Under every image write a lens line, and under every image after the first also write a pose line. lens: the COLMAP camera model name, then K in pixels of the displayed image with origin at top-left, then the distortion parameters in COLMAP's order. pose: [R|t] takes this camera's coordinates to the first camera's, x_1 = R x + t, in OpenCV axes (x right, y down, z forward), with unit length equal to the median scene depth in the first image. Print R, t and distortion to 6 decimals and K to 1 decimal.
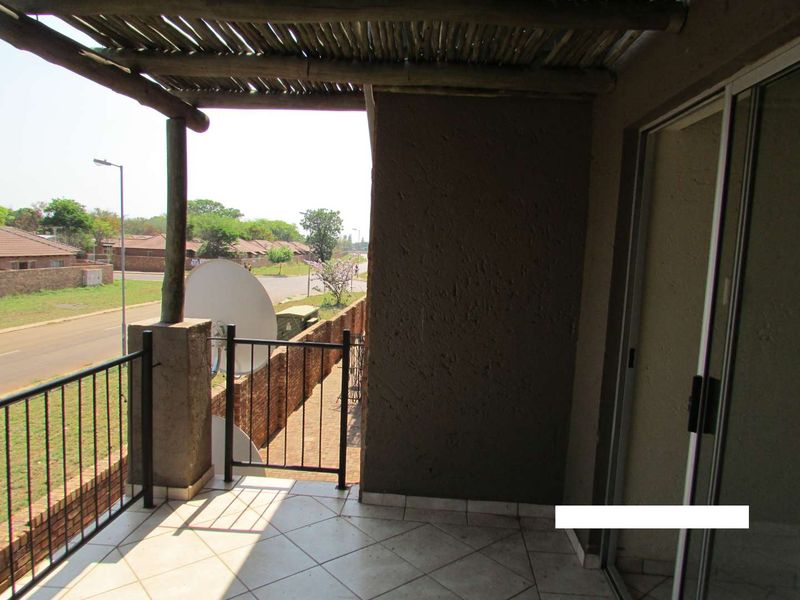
lens RADIAL K [[570.8, 0, 400.2], [0, 570.8, 303.6], [0, 0, 1]] dist [-0.009694, -0.005074]
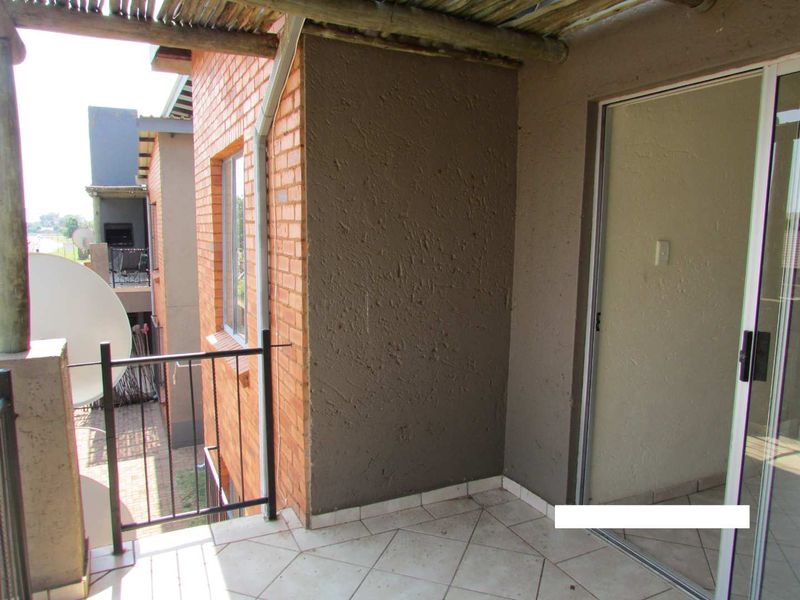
lens RADIAL K [[570.8, 0, 400.2], [0, 570.8, 303.6], [0, 0, 1]] dist [-0.009694, -0.005074]
pose [[0.868891, -0.103926, 0.483970, -0.341408], [0.081159, 0.994391, 0.067824, -0.032557], [-0.488304, -0.019653, 0.872452, 0.209350]]
